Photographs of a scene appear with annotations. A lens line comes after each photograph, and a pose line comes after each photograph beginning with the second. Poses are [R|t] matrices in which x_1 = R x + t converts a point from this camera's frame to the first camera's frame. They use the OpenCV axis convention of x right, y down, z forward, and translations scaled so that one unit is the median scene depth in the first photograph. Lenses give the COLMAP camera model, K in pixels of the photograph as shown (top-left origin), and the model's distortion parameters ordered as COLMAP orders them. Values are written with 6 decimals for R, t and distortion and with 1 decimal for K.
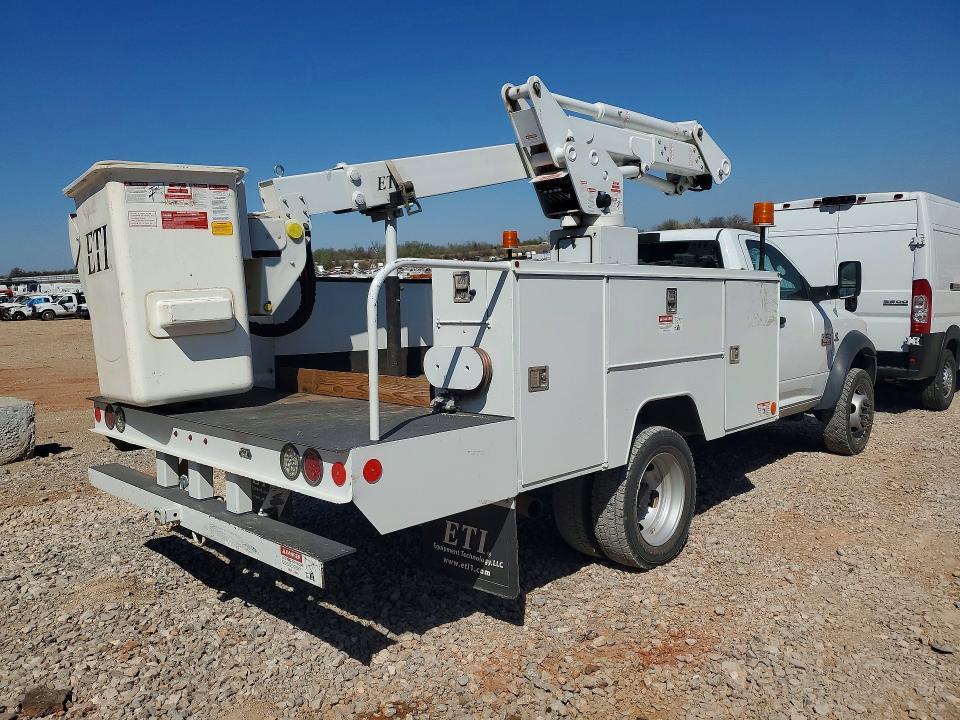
lens RADIAL K [[758.8, 0, 480.1], [0, 758.8, 350.0], [0, 0, 1]] dist [0.033693, -0.001488]
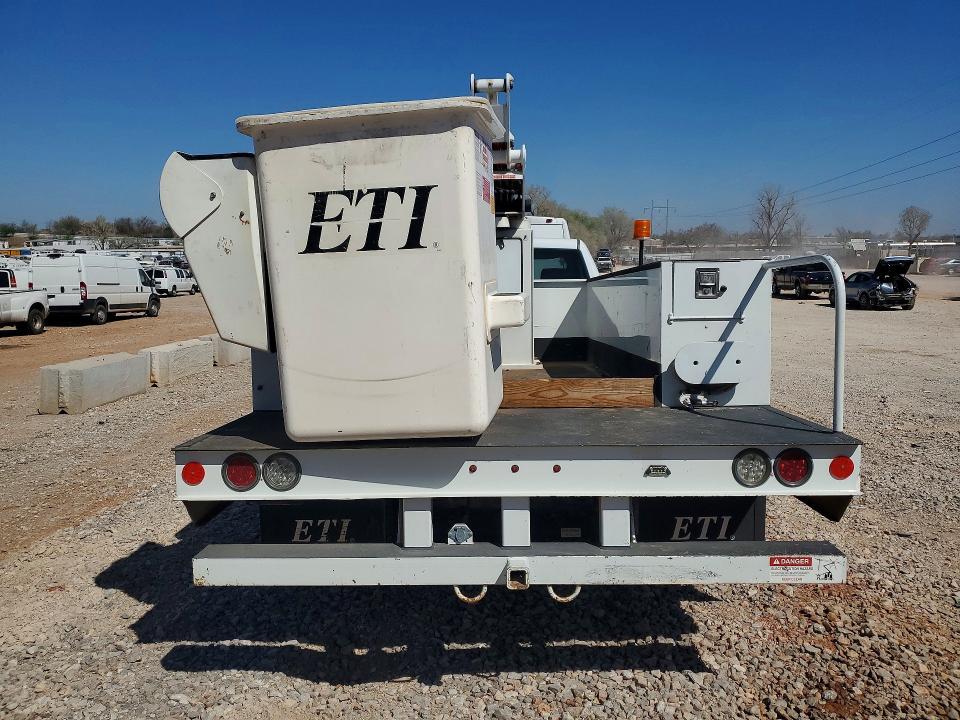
lens RADIAL K [[755.9, 0, 480.0], [0, 755.9, 360.0], [0, 0, 1]] dist [0.007810, 0.001815]
pose [[0.727102, -0.049100, 0.684772, -0.928454], [0.048055, 0.998633, 0.020580, -0.015388], [-0.684846, 0.017943, 0.728467, 0.461884]]
